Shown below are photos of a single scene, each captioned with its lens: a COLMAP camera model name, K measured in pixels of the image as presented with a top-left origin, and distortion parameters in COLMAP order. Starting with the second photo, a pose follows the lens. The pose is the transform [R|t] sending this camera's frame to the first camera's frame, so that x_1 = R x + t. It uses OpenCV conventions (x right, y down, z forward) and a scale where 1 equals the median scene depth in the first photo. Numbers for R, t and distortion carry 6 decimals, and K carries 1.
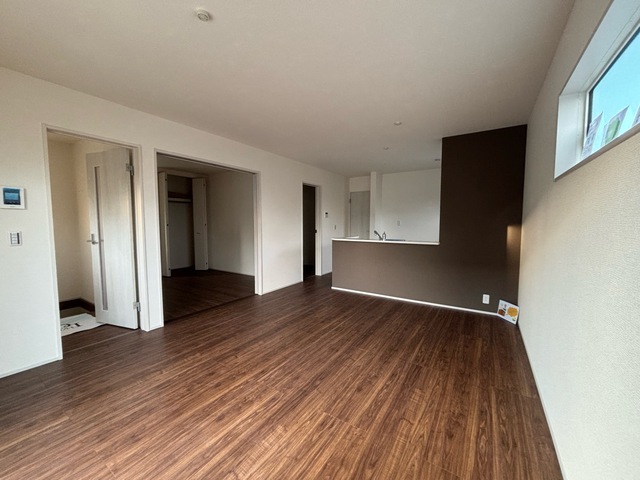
lens RADIAL K [[261.1, 0, 316.9], [0, 261.1, 239.7], [0, 0, 1]] dist [-0.002719, -0.000077]
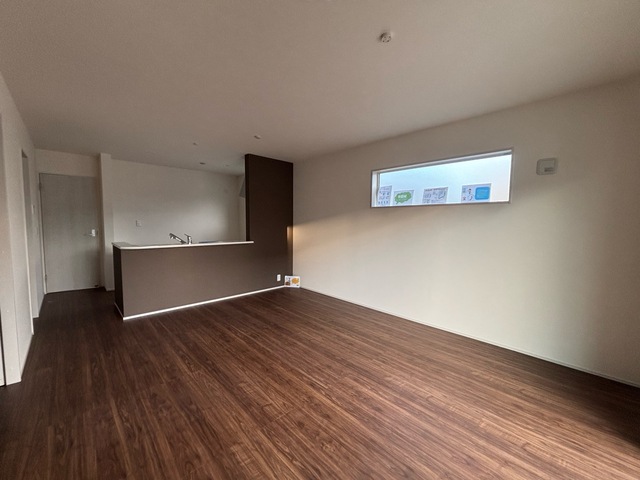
lens RADIAL K [[261.1, 0, 318.1], [0, 261.1, 245.3], [0, 0, 1]] dist [-0.002719, -0.000077]
pose [[0.220732, -0.090179, 0.971157, -0.953150], [0.058370, 0.995153, 0.079140, -0.071837], [-0.973586, 0.039218, 0.224926, 0.645098]]
